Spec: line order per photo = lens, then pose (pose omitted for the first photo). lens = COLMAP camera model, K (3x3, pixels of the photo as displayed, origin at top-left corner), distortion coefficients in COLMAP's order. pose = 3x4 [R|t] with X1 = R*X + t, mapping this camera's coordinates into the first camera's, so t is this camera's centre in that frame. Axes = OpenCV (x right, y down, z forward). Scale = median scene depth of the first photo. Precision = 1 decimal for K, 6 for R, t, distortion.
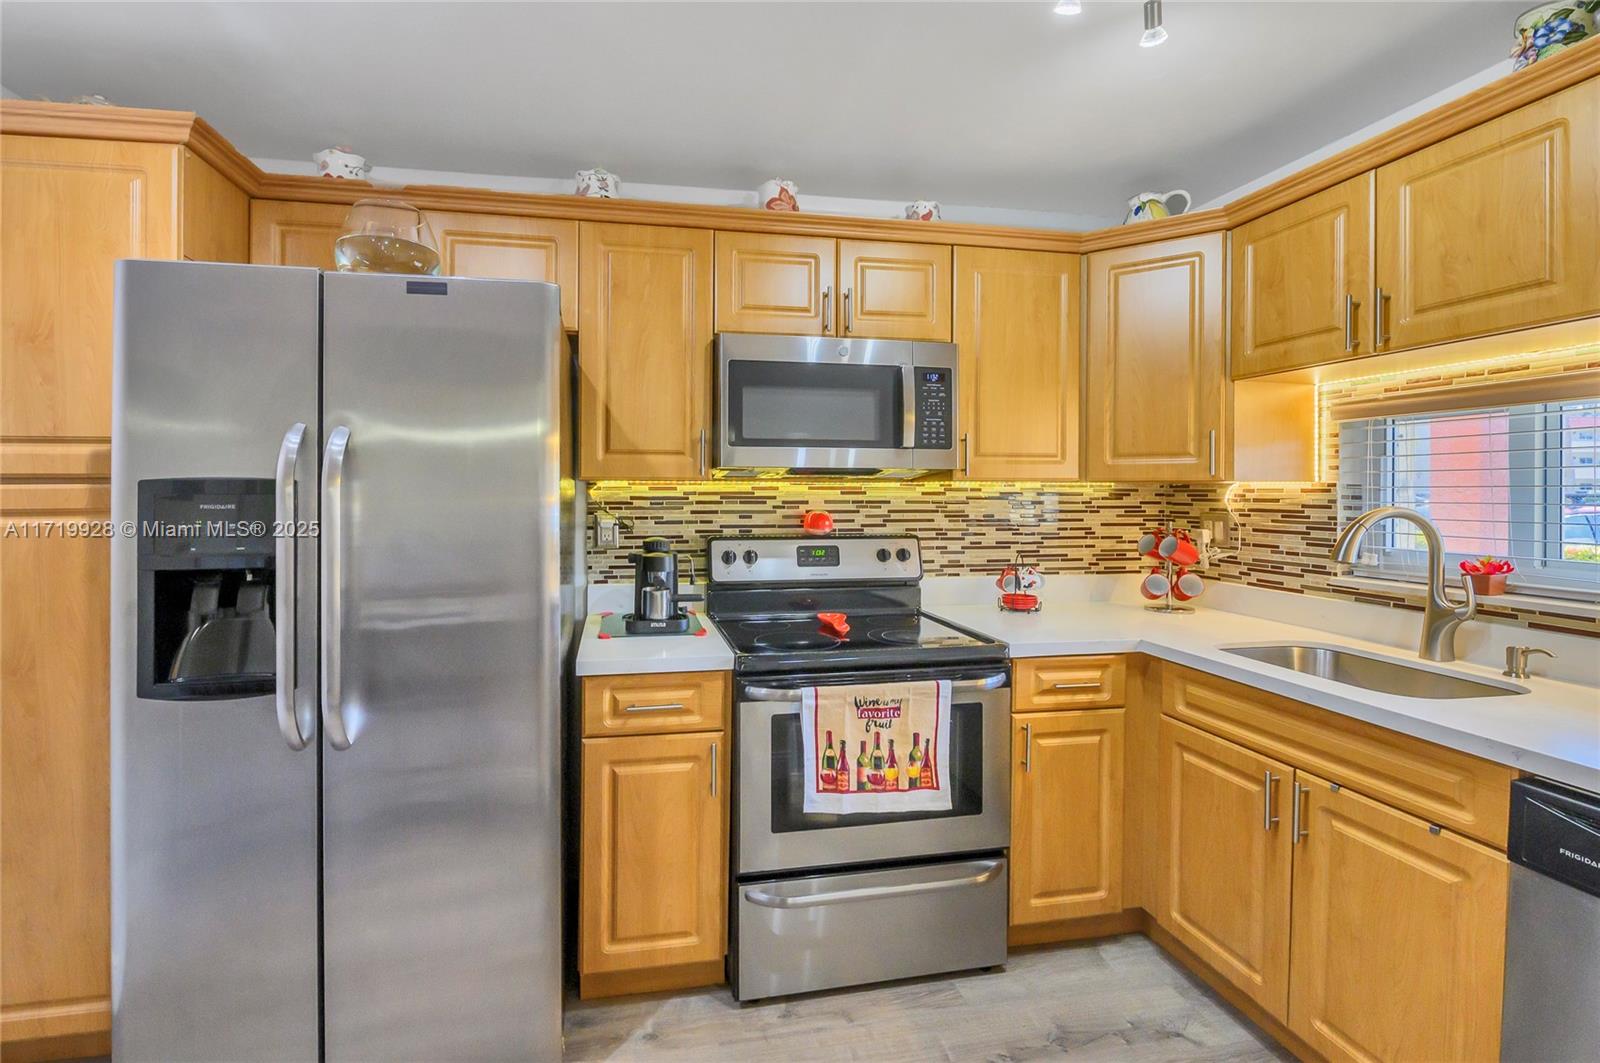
lens RADIAL K [[672.8, 0, 738.8], [0, 672.8, 499.1], [0, 0, 1]] dist [-0.006850, -0.000502]
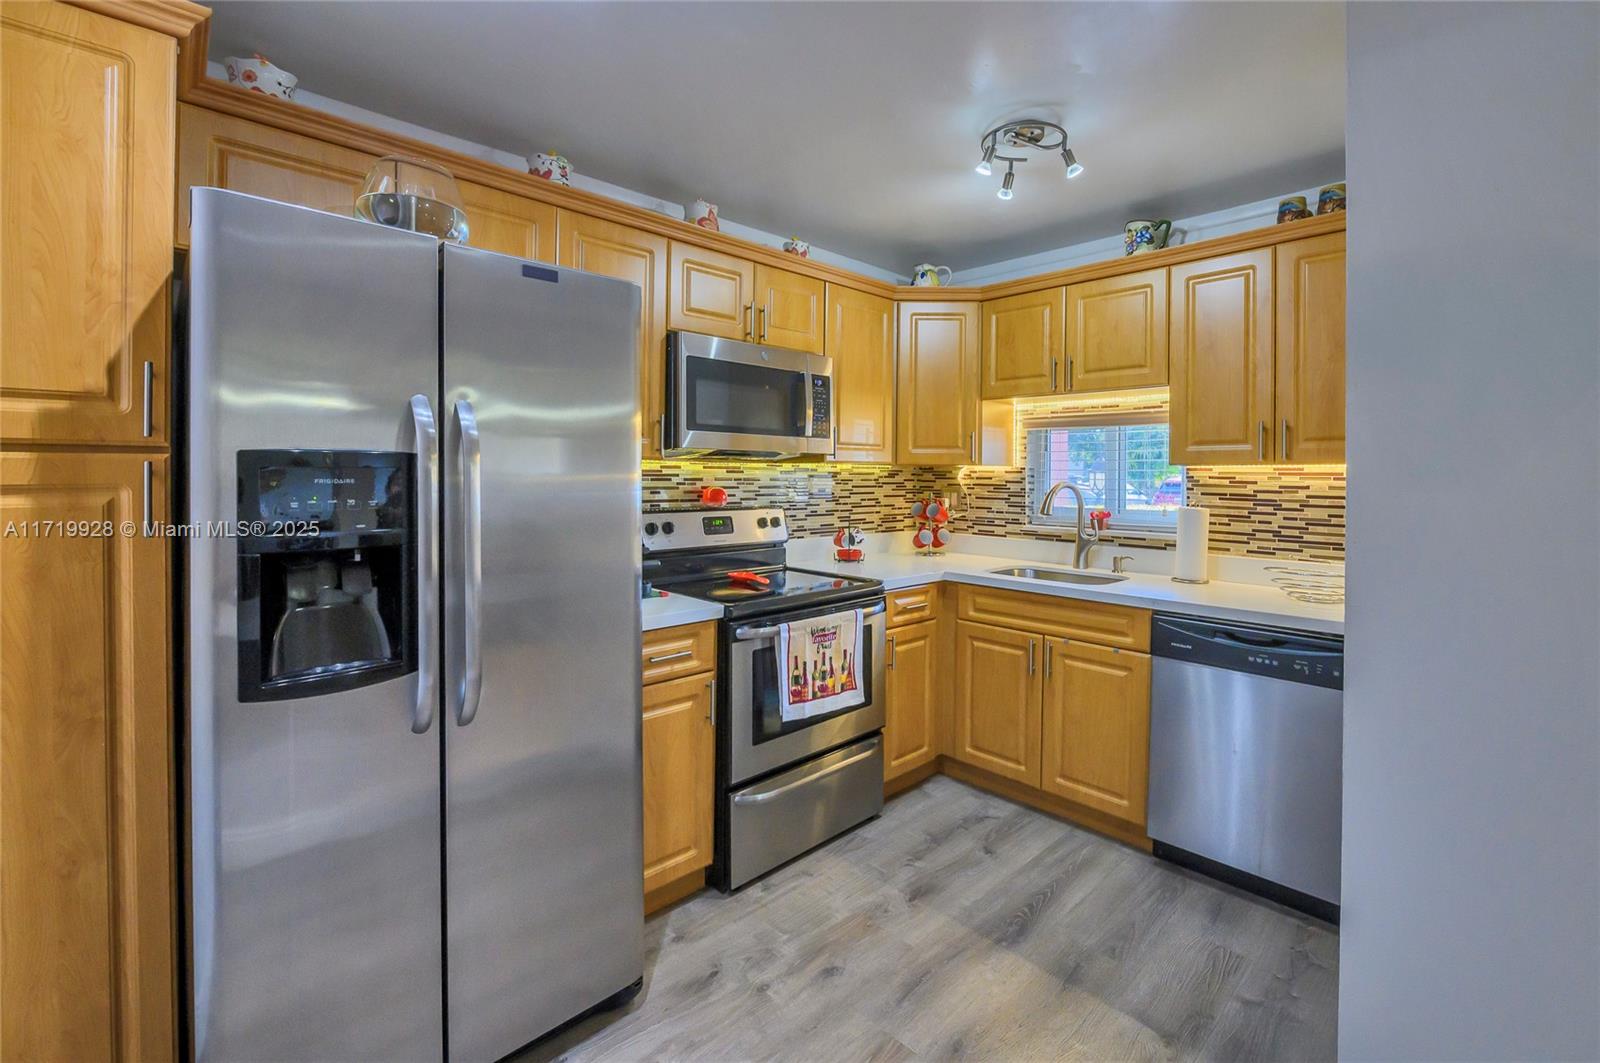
lens RADIAL K [[687.9, 0, 788.0], [0, 687.9, 480.6], [0, 0, 1]] dist [-0.005199, -0.001379]
pose [[0.837356, -0.000594, 0.546658, -0.526969], [-0.000364, 0.999999, 0.001645, 0.006033], [-0.546658, -0.001576, 0.837354, -0.083691]]
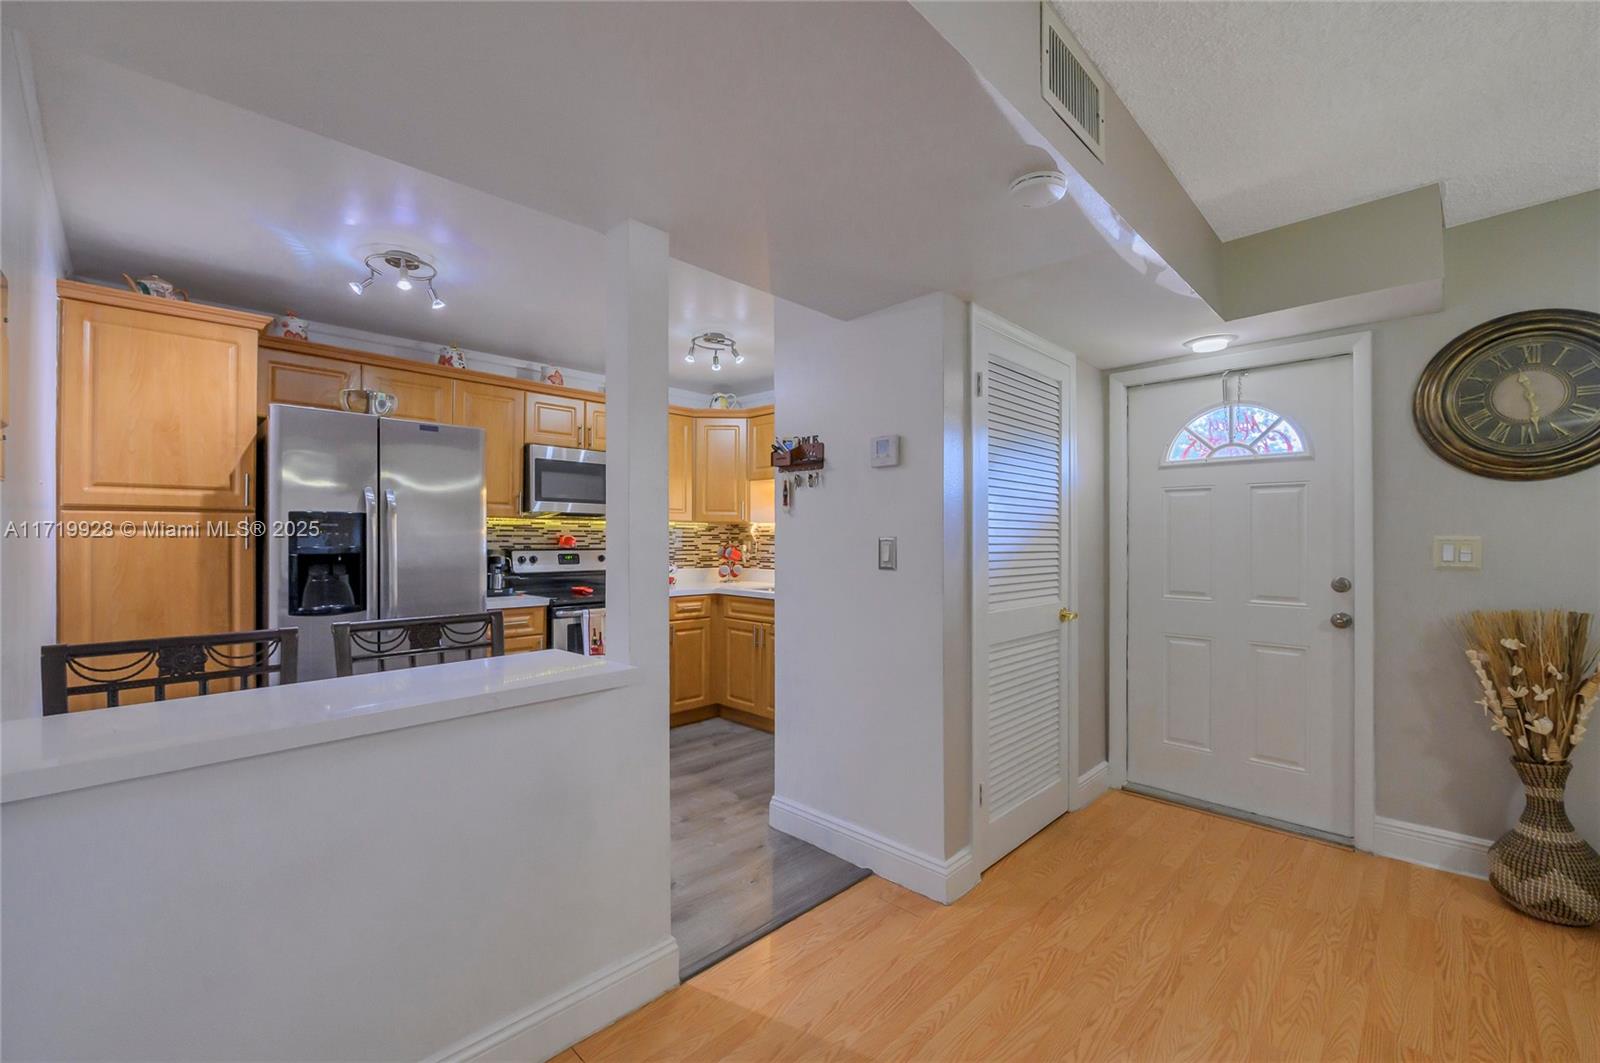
lens RADIAL K [[646.2, 0, 786.3], [0, 646.2, 538.4], [0, 0, 1]] dist [-0.007102, -0.000363]
pose [[0.815553, 0.000762, 0.578682, -0.531086], [0.004601, 0.999959, -0.007802, 0.052836], [-0.578665, 0.009026, 0.815516, -1.028967]]
